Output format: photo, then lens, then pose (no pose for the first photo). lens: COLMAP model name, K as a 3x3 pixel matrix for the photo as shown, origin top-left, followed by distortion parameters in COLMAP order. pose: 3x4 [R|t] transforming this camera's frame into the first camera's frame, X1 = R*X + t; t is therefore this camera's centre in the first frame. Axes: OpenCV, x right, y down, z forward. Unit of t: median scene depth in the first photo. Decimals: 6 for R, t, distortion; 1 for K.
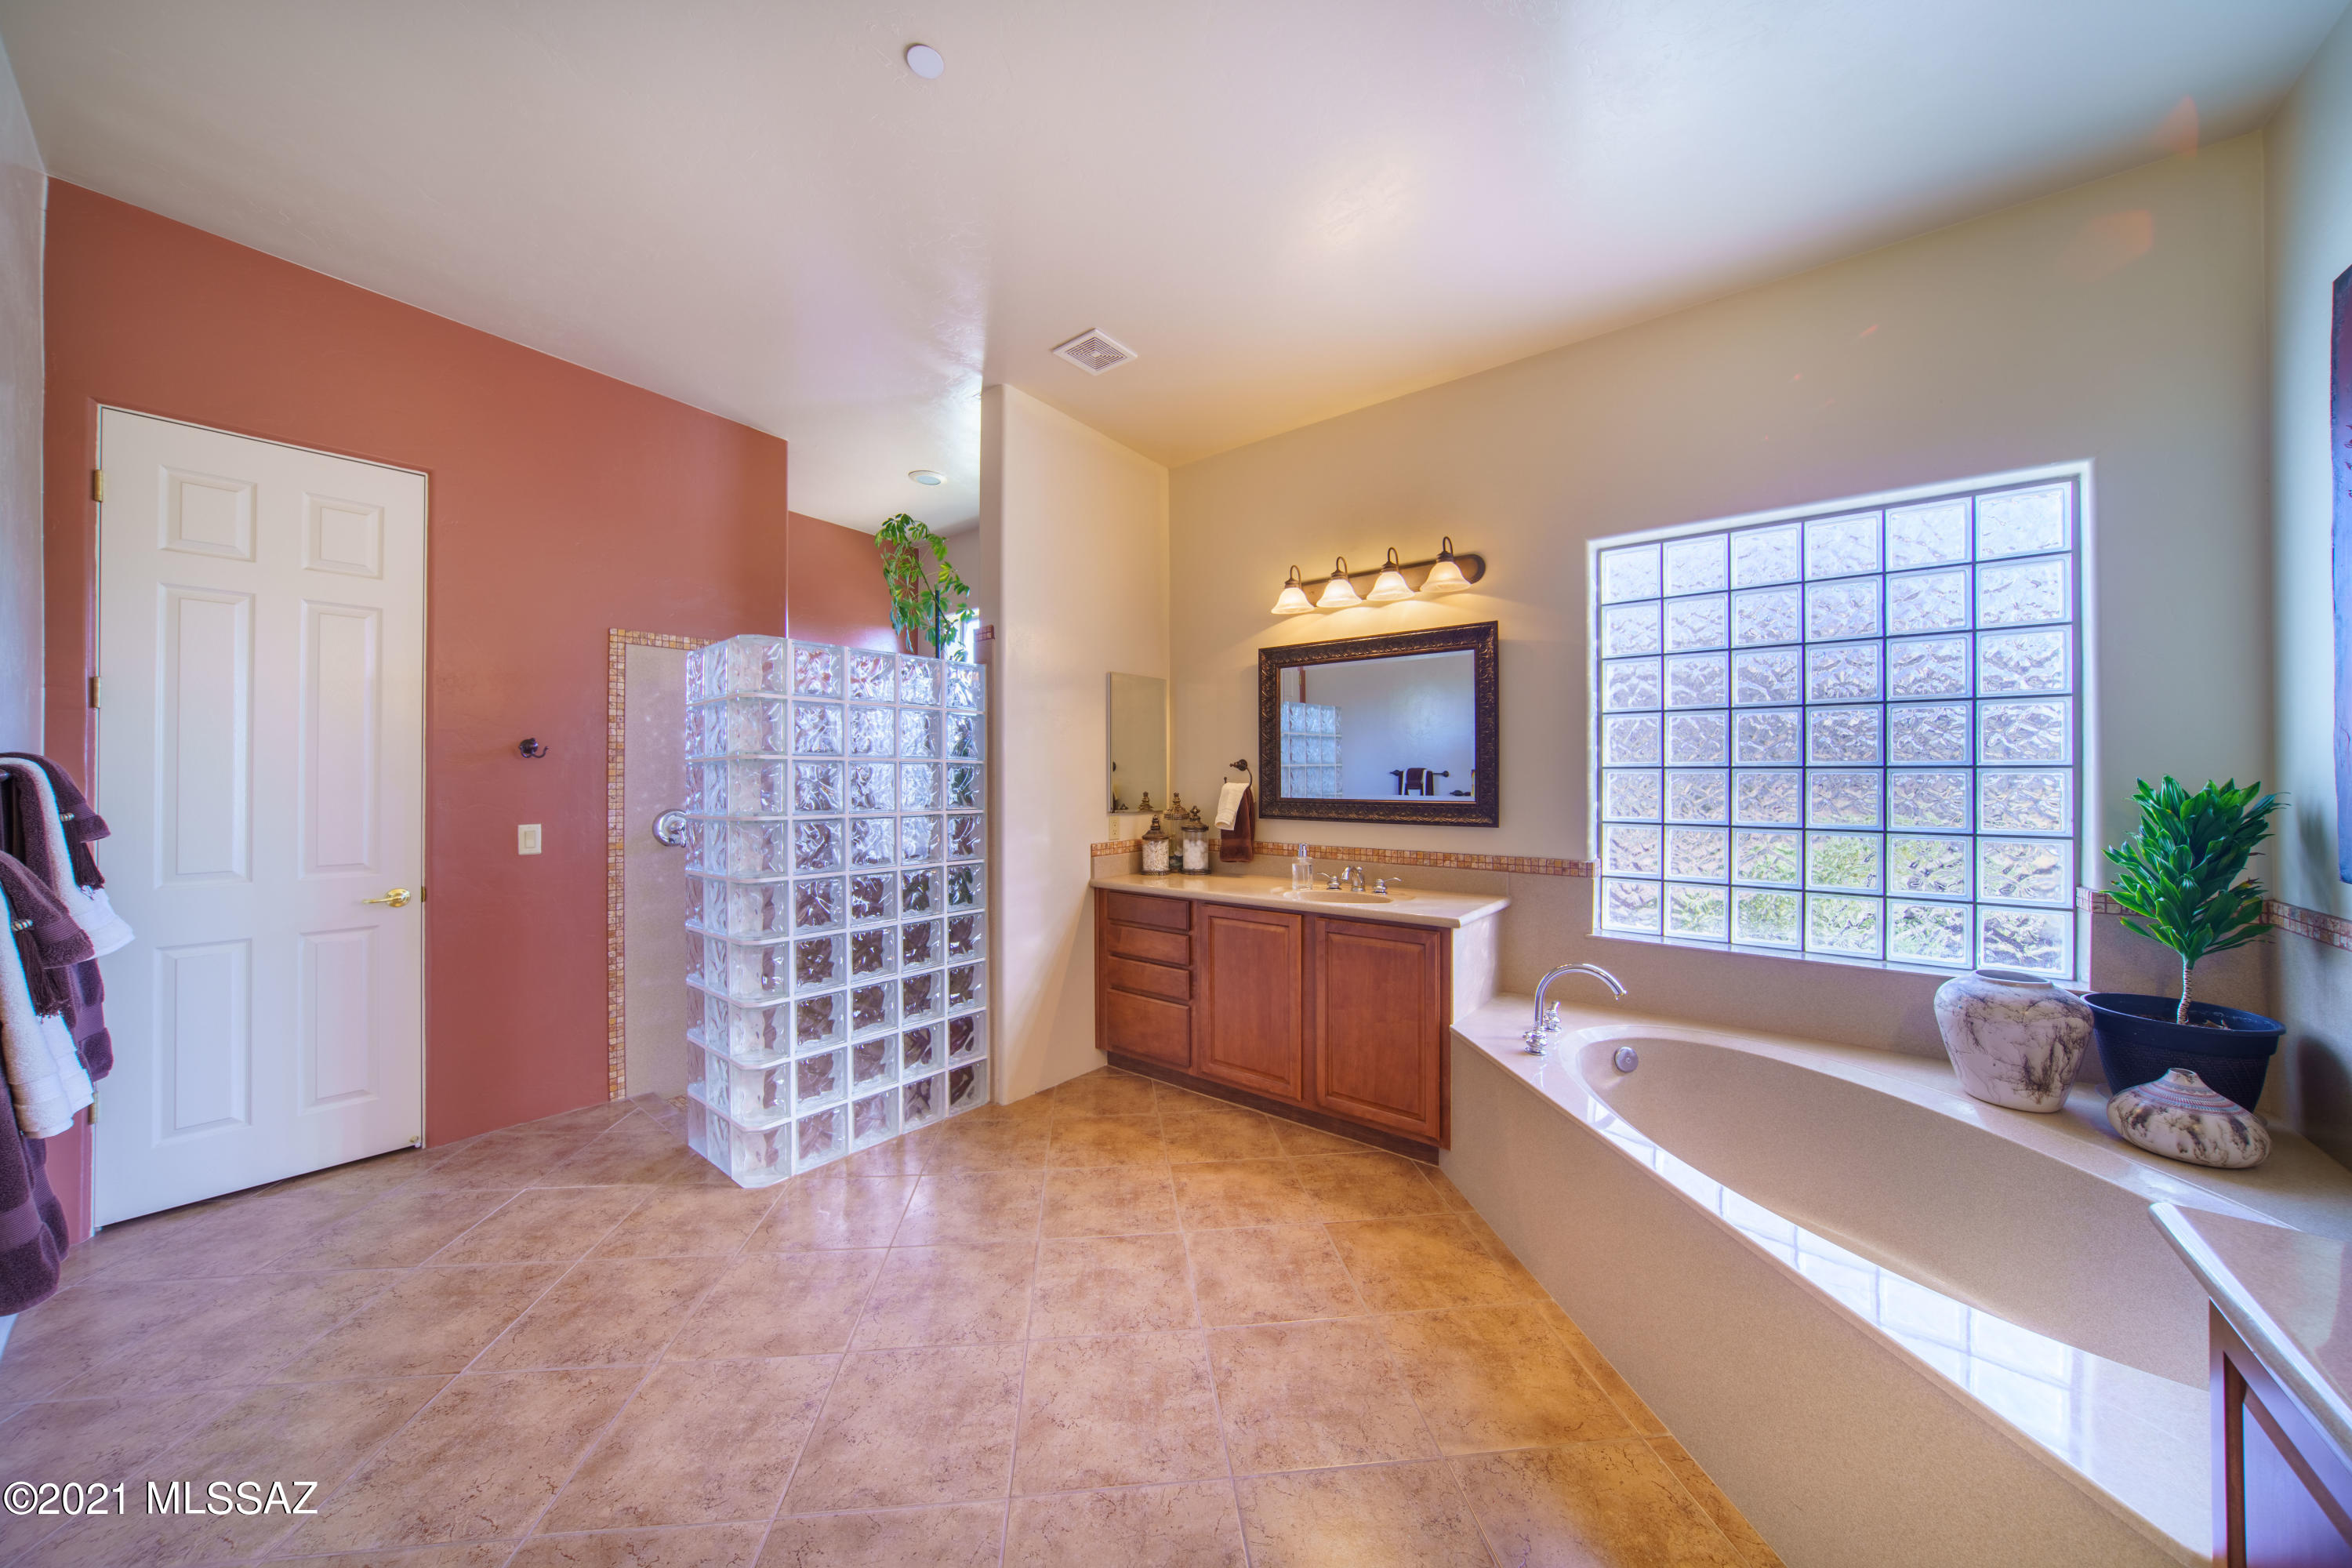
lens RADIAL K [[795.8, 0, 1171.9], [0, 795.8, 778.7], [0, 0, 1]] dist [-0.013149, 0.001325]
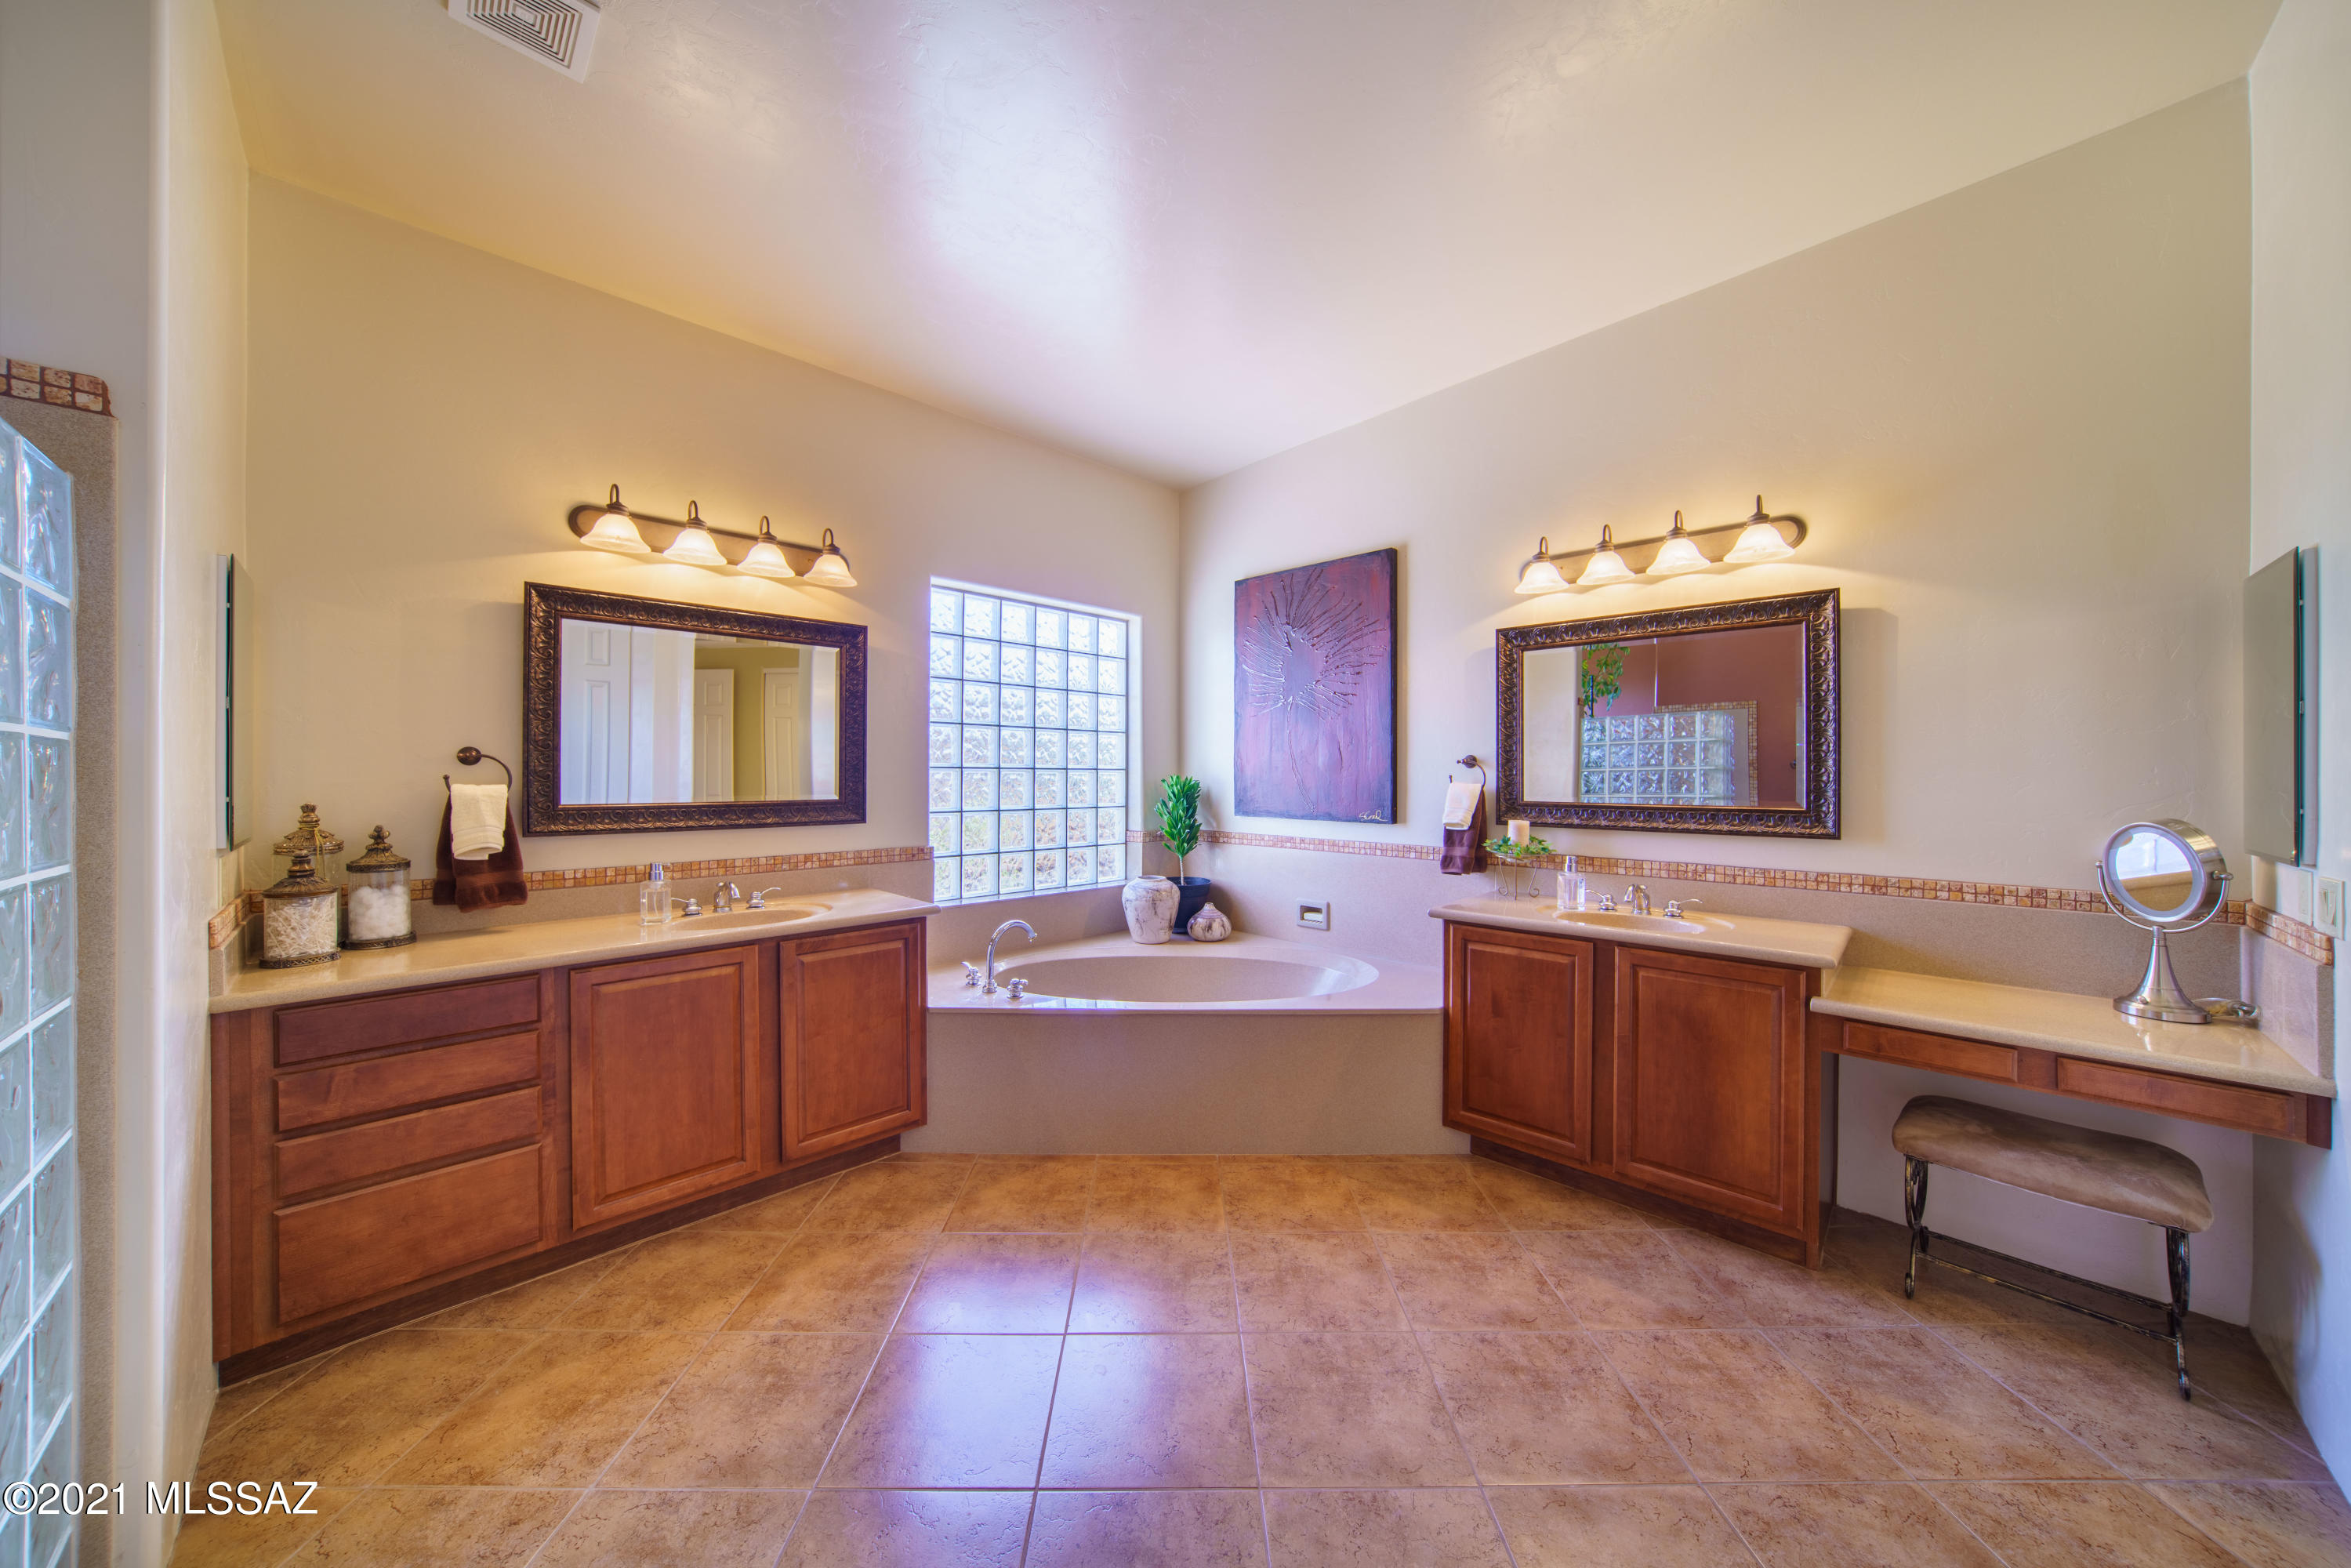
lens RADIAL K [[795.5, 0, 1177.9], [0, 795.5, 772.5], [0, 0, 1]] dist [-0.013149, 0.001325]
pose [[0.105691, 0.002233, 0.994397, -0.599302], [0.000516, 0.999997, -0.002300, -0.002721], [-0.994399, 0.000757, 0.105690, 0.484999]]
